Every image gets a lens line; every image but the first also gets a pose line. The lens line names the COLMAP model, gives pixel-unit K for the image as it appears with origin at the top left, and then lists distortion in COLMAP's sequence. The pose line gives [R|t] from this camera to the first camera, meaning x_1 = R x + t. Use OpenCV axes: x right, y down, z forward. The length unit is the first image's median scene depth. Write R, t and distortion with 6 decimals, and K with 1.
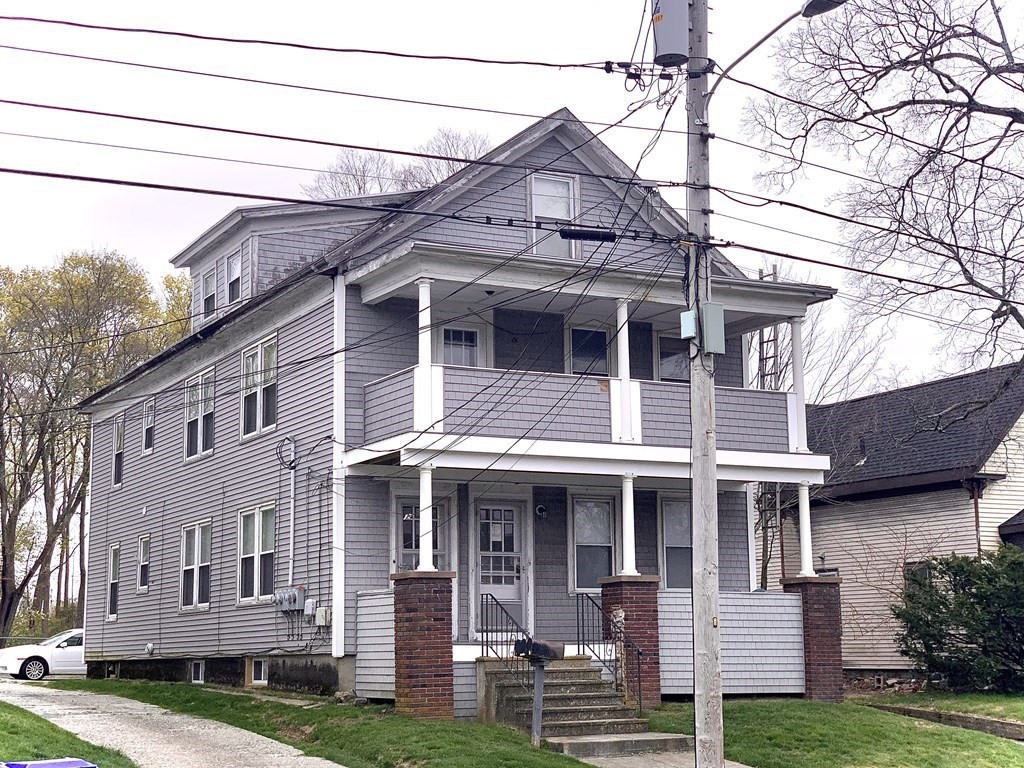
lens RADIAL K [[1665.9, 0, 512.3], [0, 1665.9, 385.6], [0, 0, 1]] dist [0.068018, 0.000000]
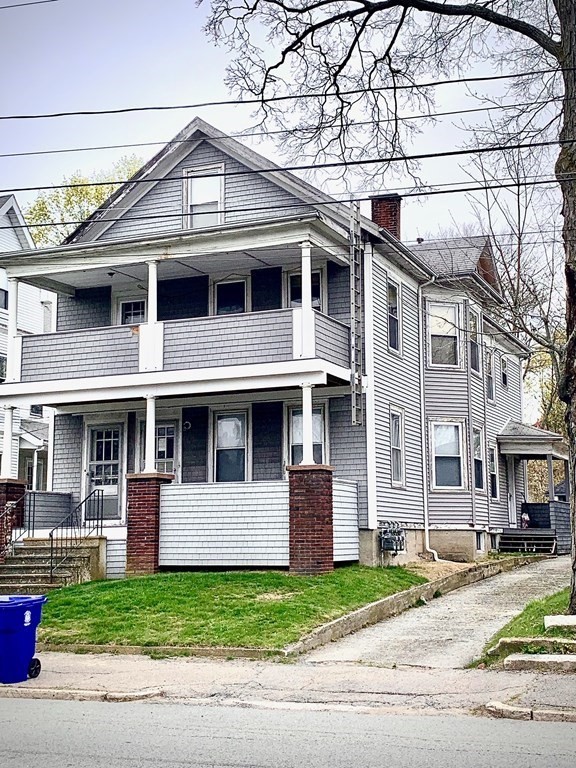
lens RADIAL K [[1079.9, 0, 288.7], [0, 1079.9, 379.9], [0, 0, 1]] dist [-0.037369, 0.000000]
pose [[0.637509, -0.110866, -0.762425, 0.762777], [0.138106, 0.990008, -0.028480, 0.078189], [0.757964, -0.087139, 0.646450, 0.532096]]
